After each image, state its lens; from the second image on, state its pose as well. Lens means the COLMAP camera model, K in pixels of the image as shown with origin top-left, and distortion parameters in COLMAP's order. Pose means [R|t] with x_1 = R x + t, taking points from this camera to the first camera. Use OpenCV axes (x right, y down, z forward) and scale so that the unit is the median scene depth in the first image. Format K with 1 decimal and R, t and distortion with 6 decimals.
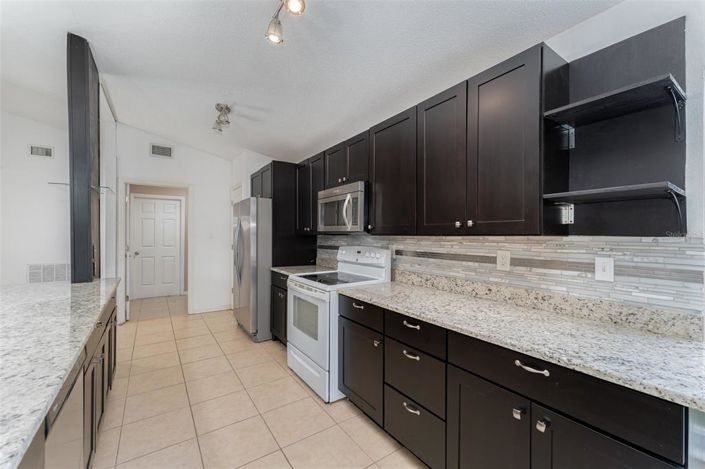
lens RADIAL K [[285.5, 0, 353.5], [0, 285.5, 234.9], [0, 0, 1]] dist [-0.001985, 0.001129]
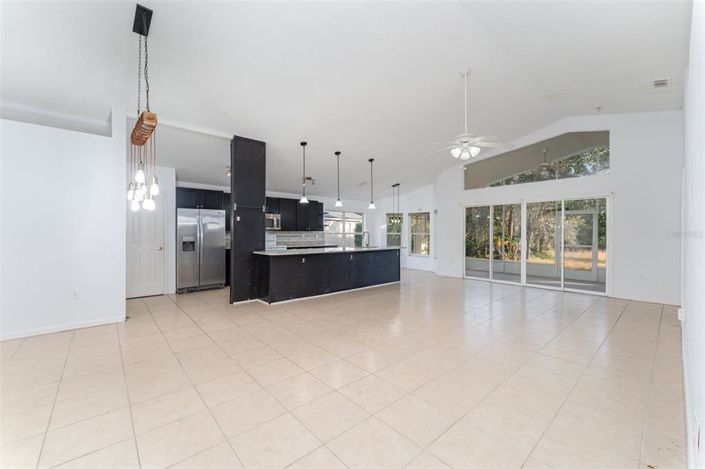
lens RADIAL K [[285.5, 0, 353.1], [0, 285.5, 234.9], [0, 0, 1]] dist [-0.001985, 0.001129]
pose [[-0.107642, 0.001104, 0.994189, -4.757556], [0.003329, 0.999994, -0.000750, 0.080354], [-0.994184, 0.003229, -0.107645, 0.724310]]
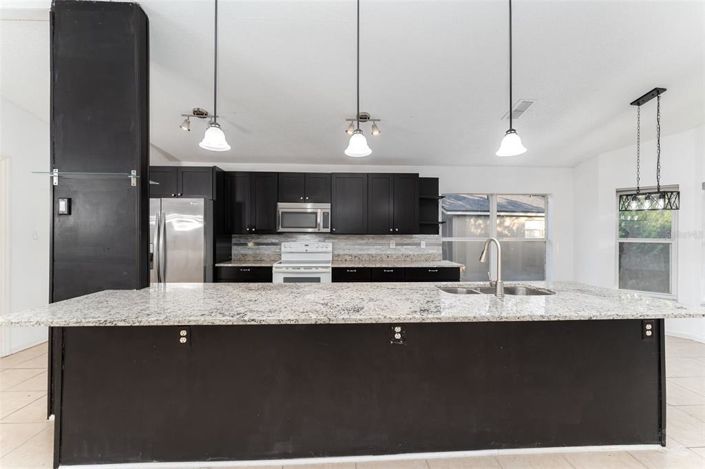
lens RADIAL K [[285.5, 0, 352.3], [0, 285.5, 232.8], [0, 0, 1]] dist [-0.001985, 0.001129]
pose [[0.525282, 0.003239, 0.850922, -1.936542], [-0.001677, 0.999995, -0.002771, -0.005495], [-0.850926, 0.000028, 0.525285, -0.037376]]
